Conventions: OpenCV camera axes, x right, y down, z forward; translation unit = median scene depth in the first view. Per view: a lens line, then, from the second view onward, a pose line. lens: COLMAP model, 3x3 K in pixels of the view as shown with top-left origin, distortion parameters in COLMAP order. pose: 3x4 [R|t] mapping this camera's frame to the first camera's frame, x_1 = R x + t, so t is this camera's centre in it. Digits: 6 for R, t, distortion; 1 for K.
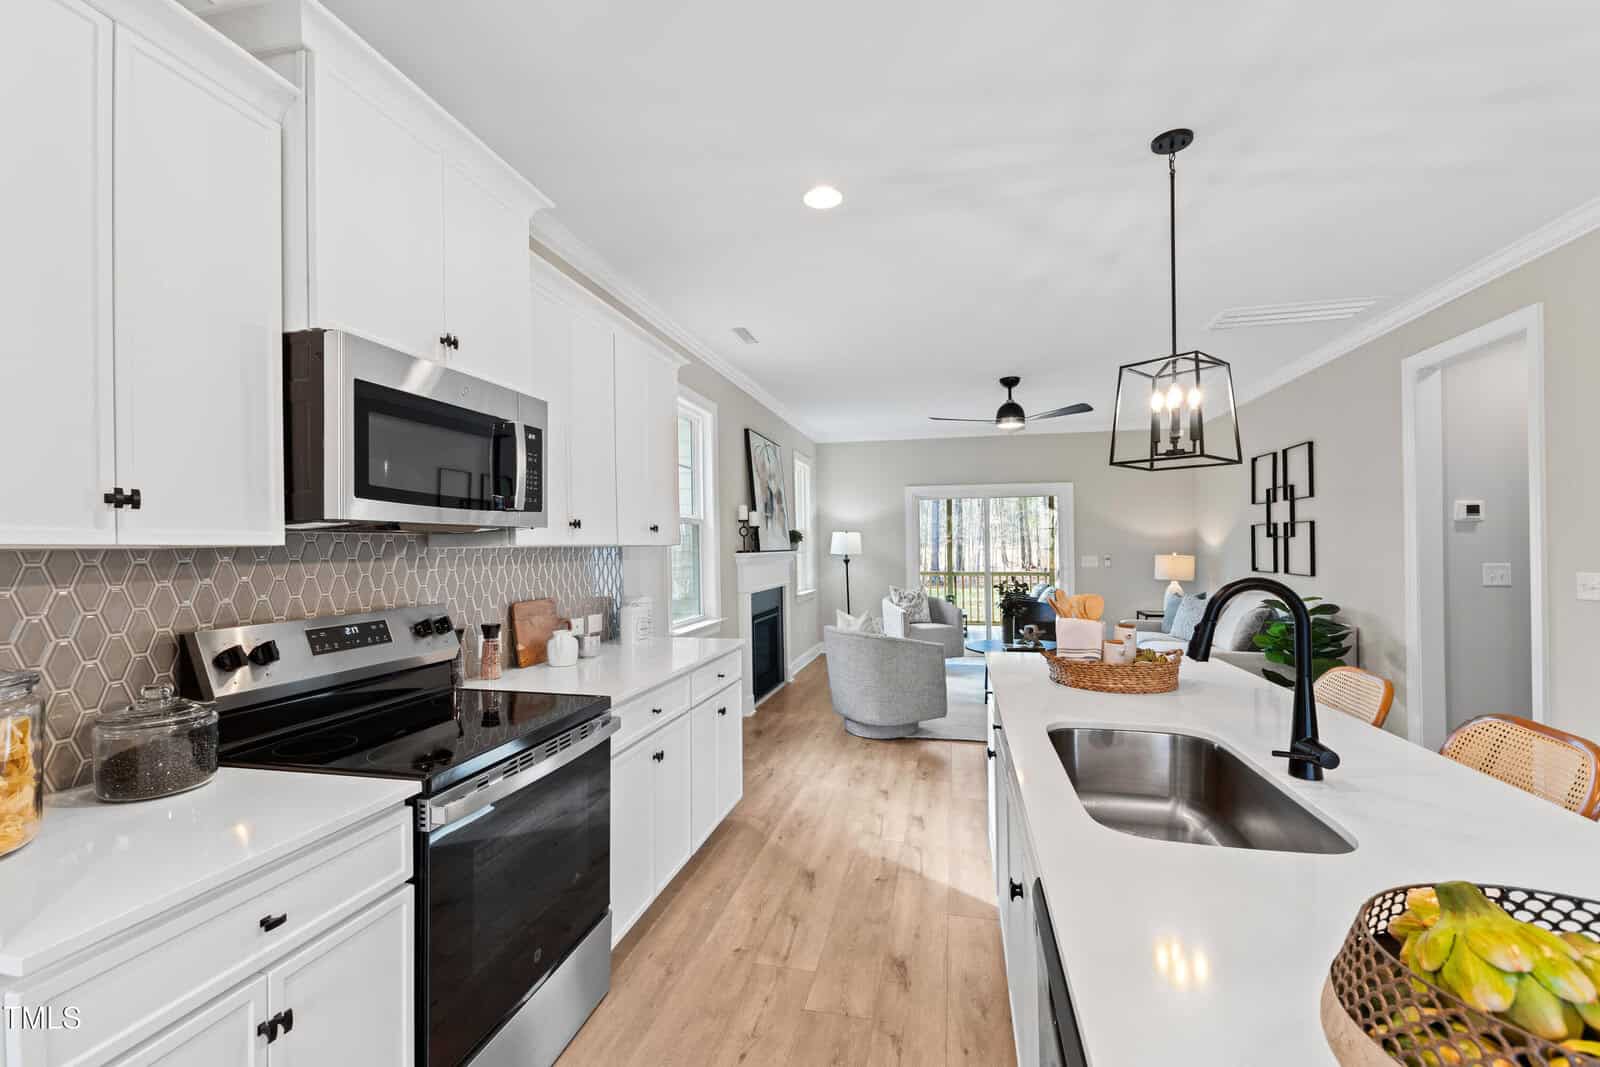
lens RADIAL K [[685.0, 0, 794.0], [0, 685.0, 543.4], [0, 0, 1]] dist [-0.000355, -0.000372]
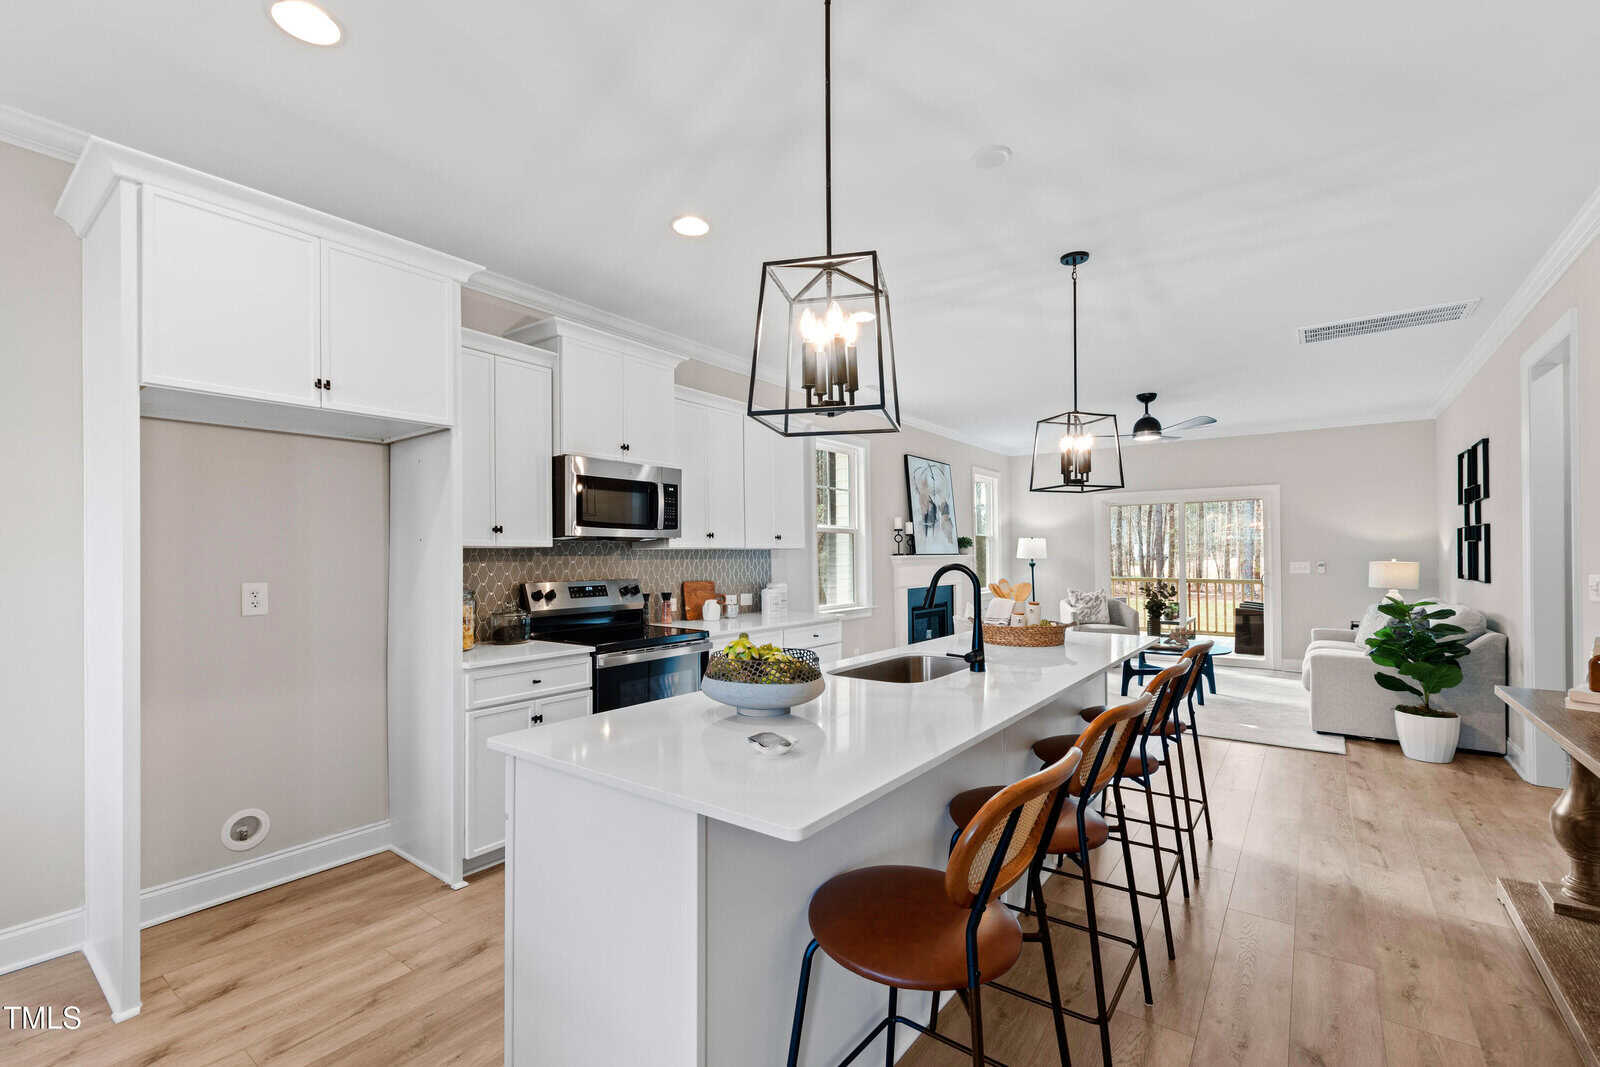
lens RADIAL K [[689.4, 0, 794.5], [0, 689.4, 550.7], [0, 0, 1]] dist [-0.000801, -0.000541]
pose [[0.916075, 0.001770, -0.401002, 0.542274], [-0.001232, 0.999998, 0.001600, 0.006733], [0.401004, -0.000971, 0.916076, -0.469751]]
